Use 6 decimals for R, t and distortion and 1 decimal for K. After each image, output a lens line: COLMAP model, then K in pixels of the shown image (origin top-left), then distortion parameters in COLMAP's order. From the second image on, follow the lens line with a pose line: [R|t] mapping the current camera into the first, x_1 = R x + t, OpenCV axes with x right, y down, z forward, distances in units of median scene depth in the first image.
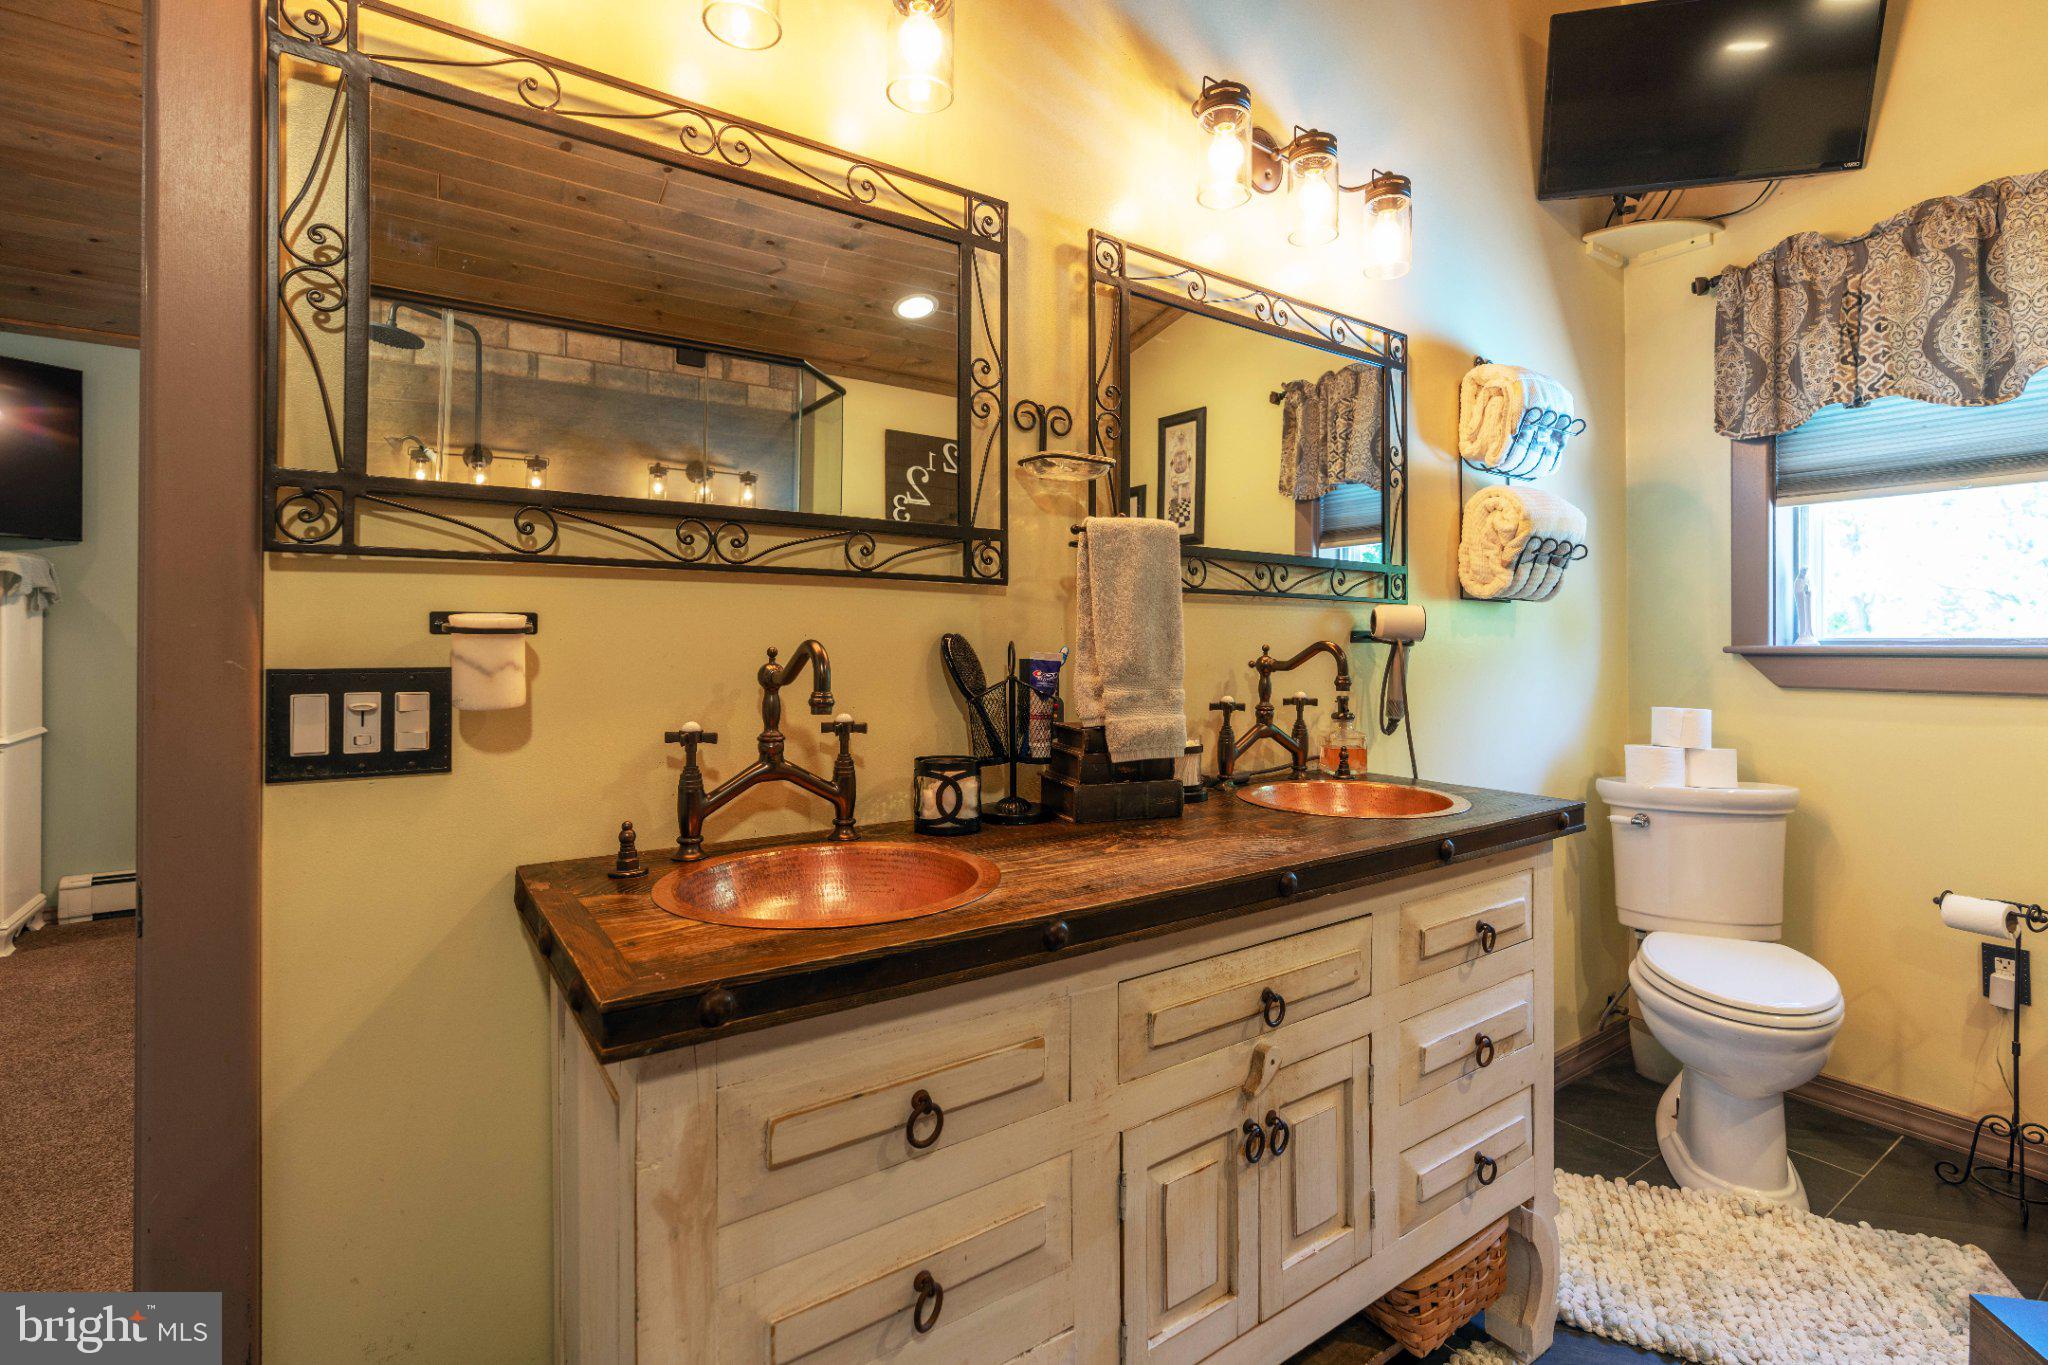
lens RADIAL K [[926.3, 0, 995.0], [0, 926.3, 647.0], [0, 0, 1]] dist [-0.002332, 0.000248]
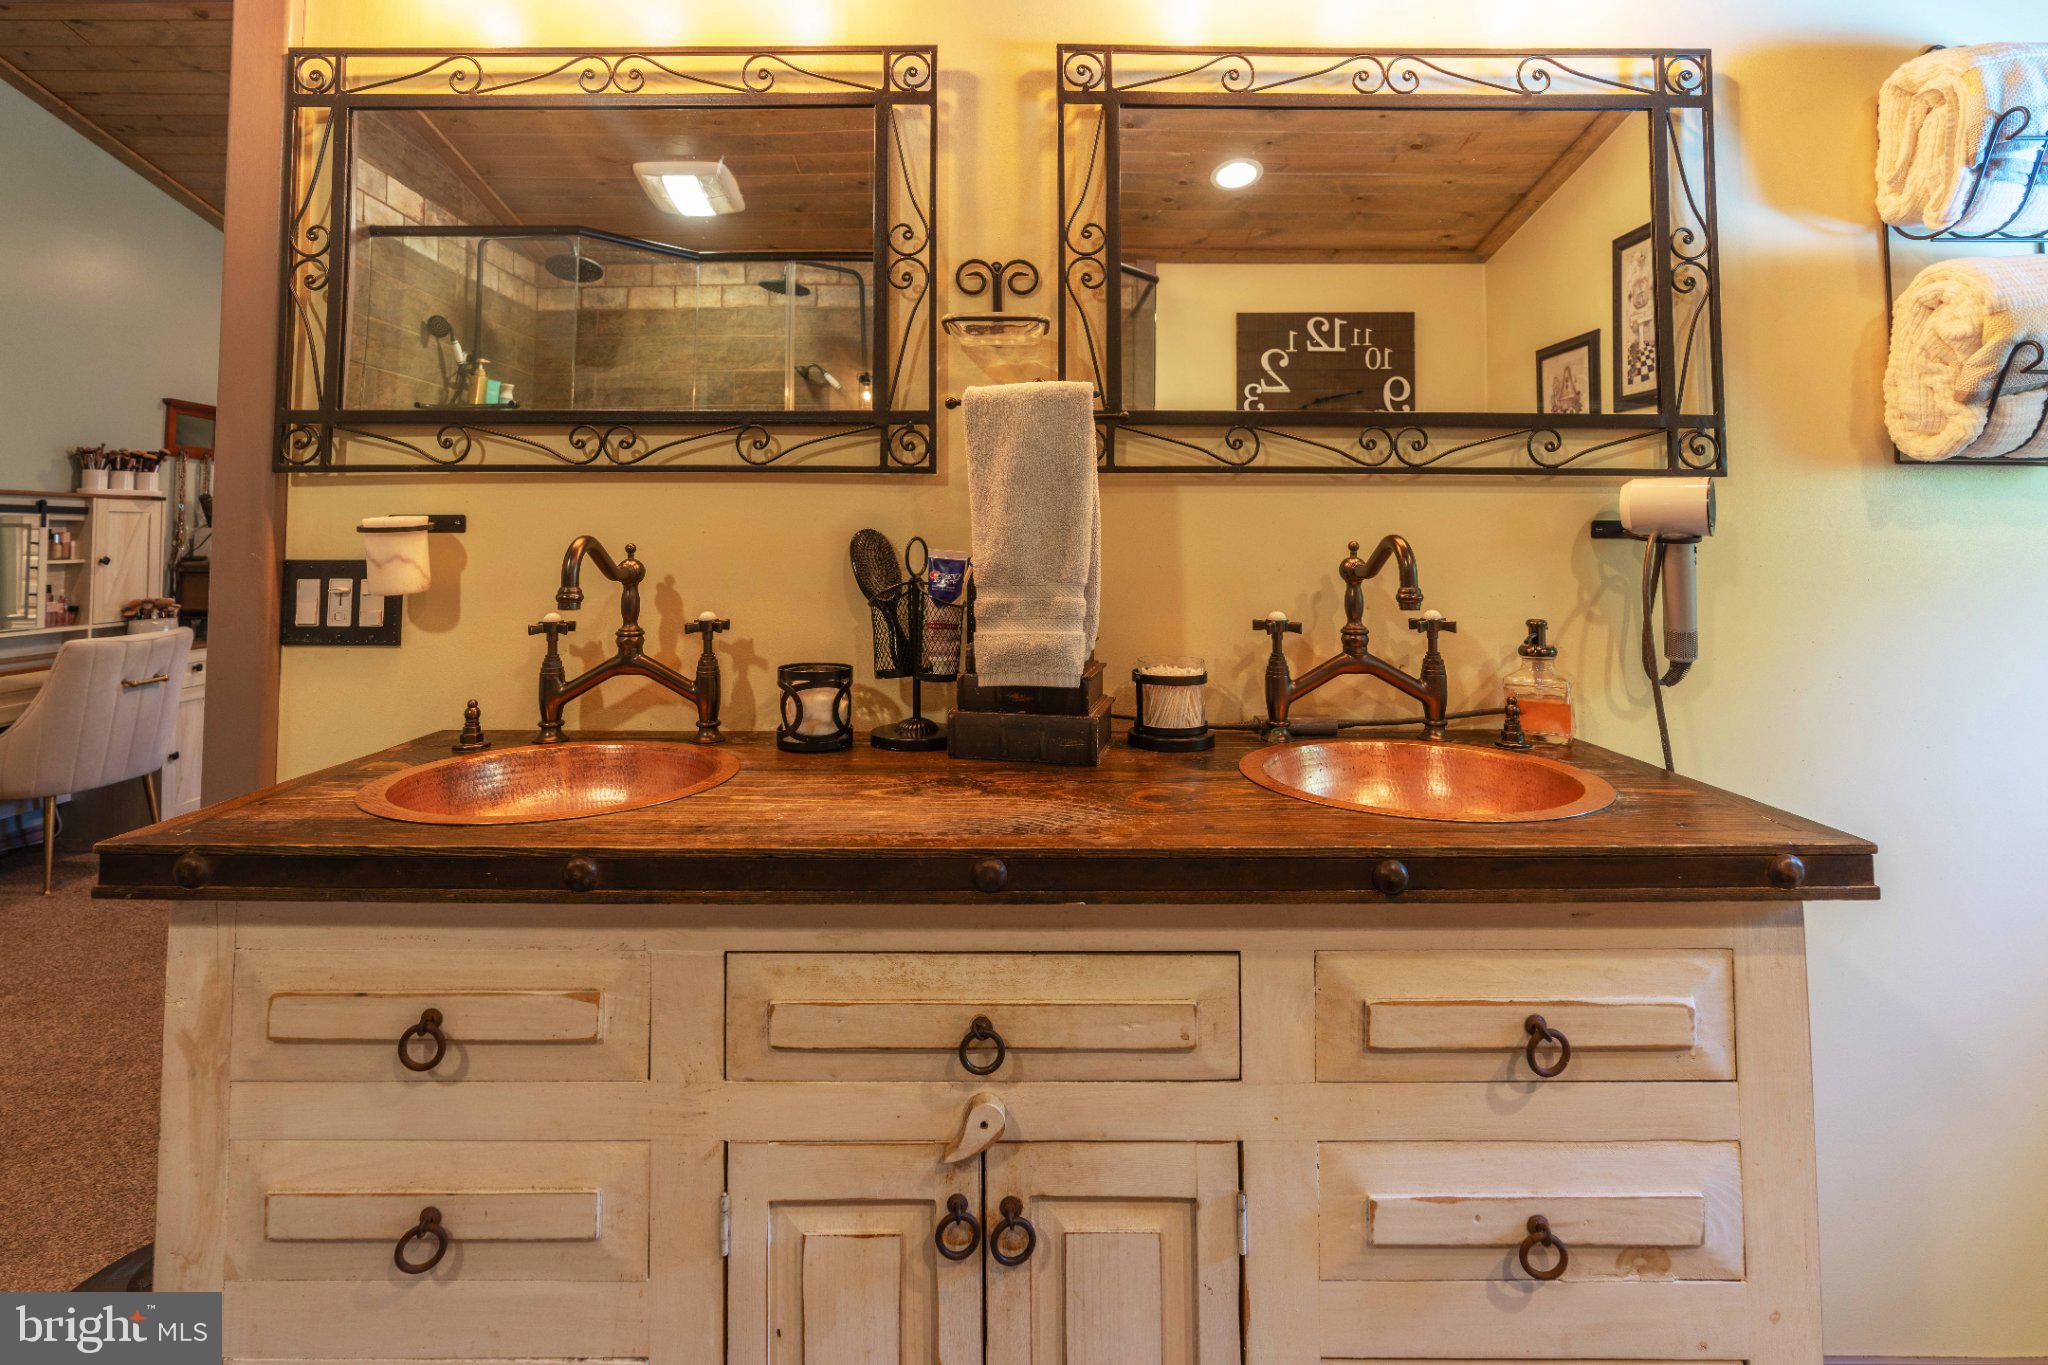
lens RADIAL K [[932.3, 0, 1020.8], [0, 932.3, 514.6], [0, 0, 1]] dist [-0.002581, -0.000270]
pose [[0.827976, -0.021430, -0.560354, 0.463646], [-0.001799, 0.999163, -0.040870, 0.006232], [0.560761, 0.034847, 0.827244, 0.258531]]
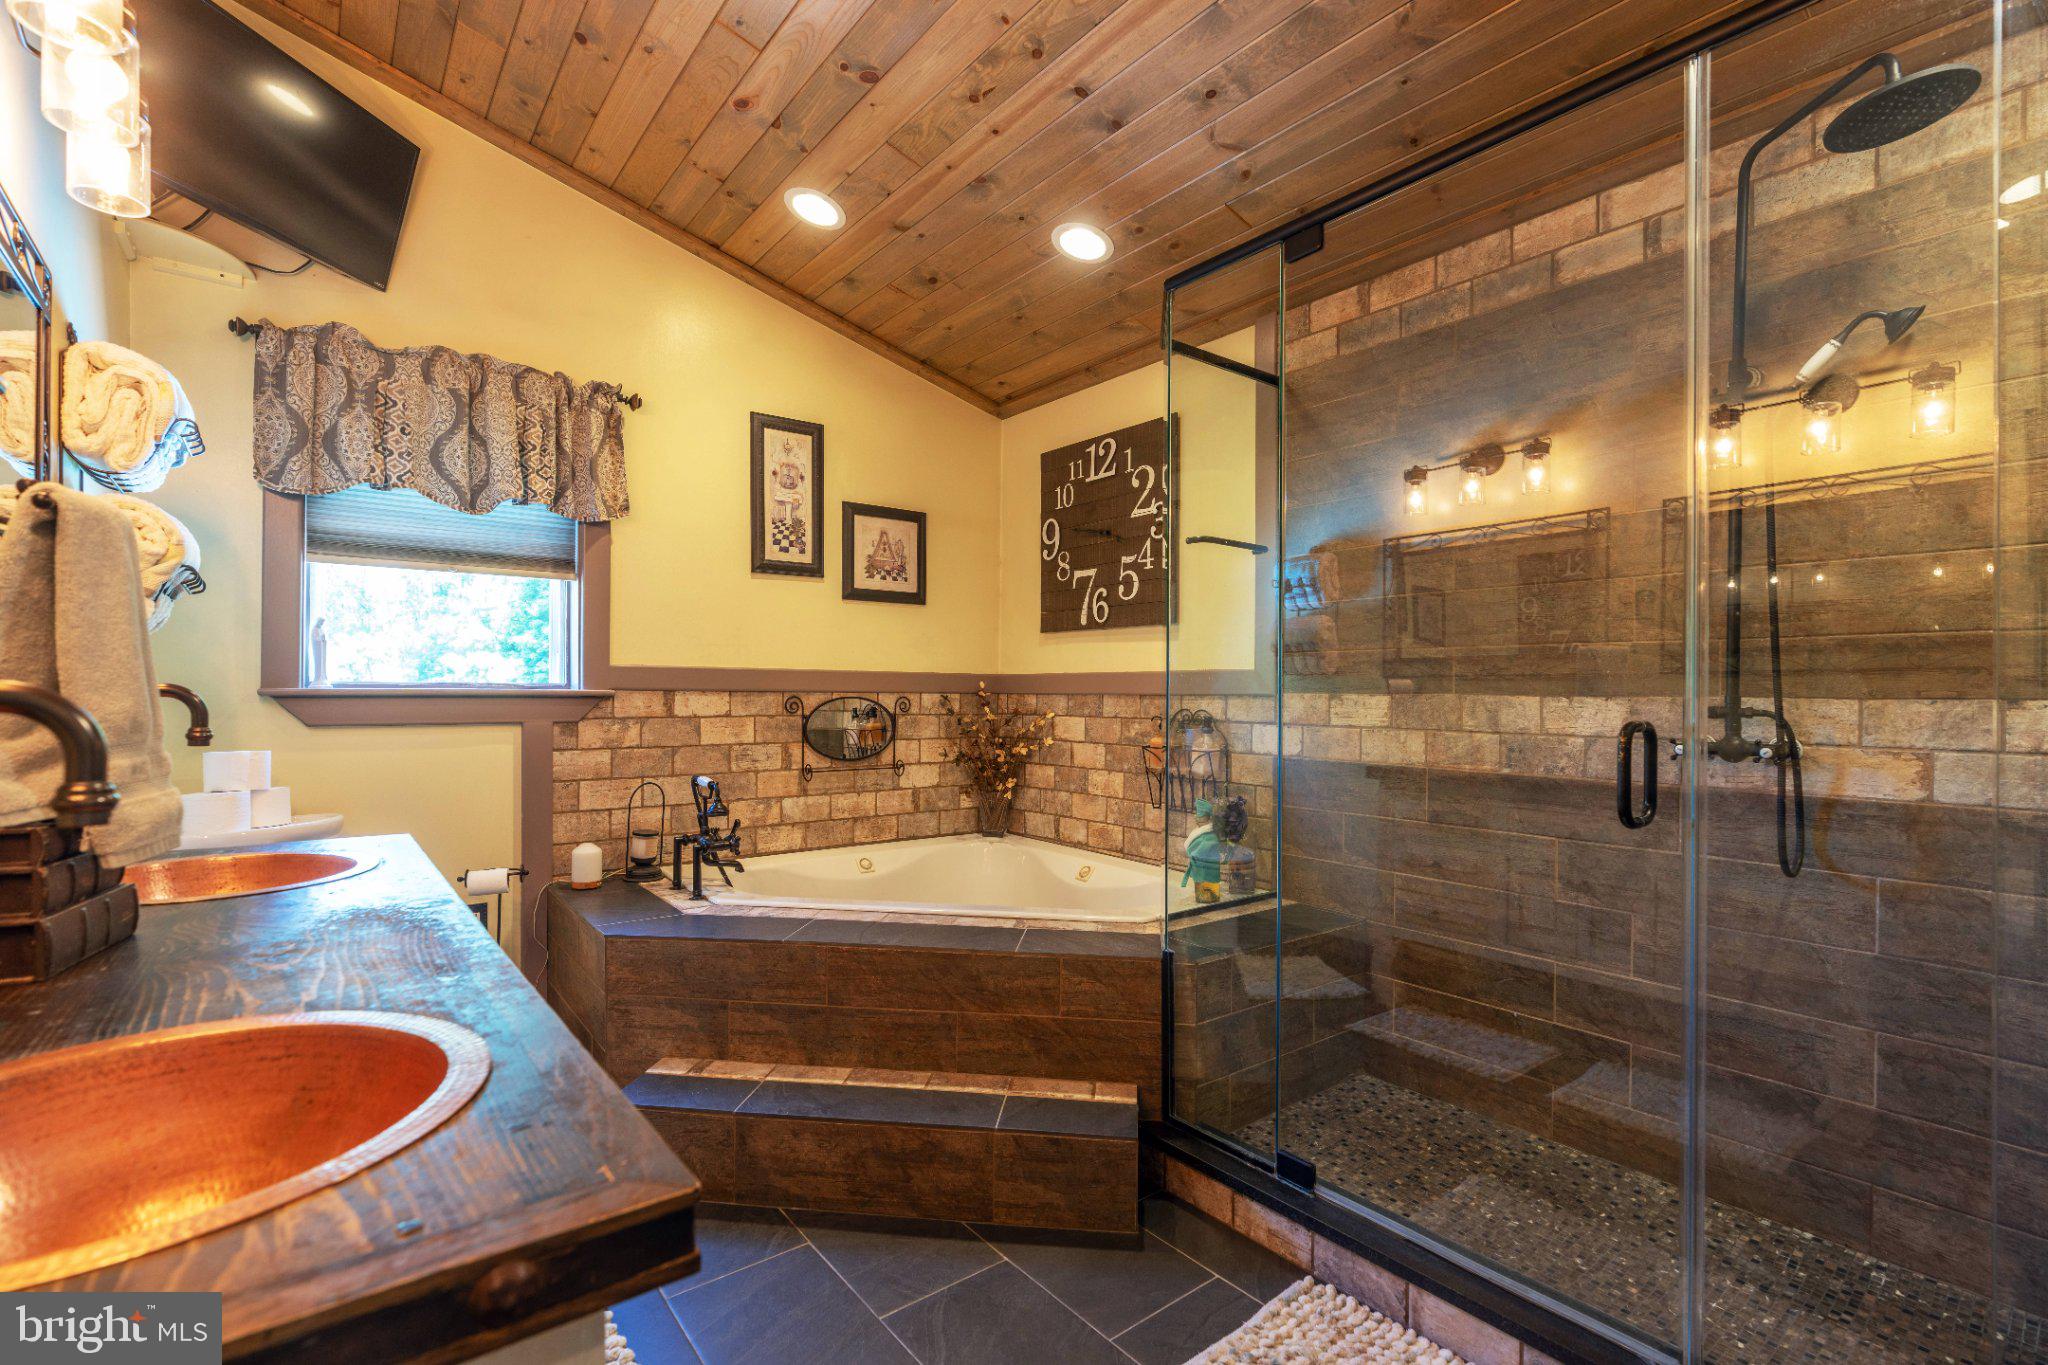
lens RADIAL K [[950.3, 0, 1039.4], [0, 950.3, 696.8], [0, 0, 1]] dist [-0.003800, -0.000323]
pose [[-0.068656, -0.005778, 0.997624, -0.434844], [-0.005734, 0.999969, 0.005397, -0.003590], [-0.997624, -0.005350, -0.068687, 0.286443]]
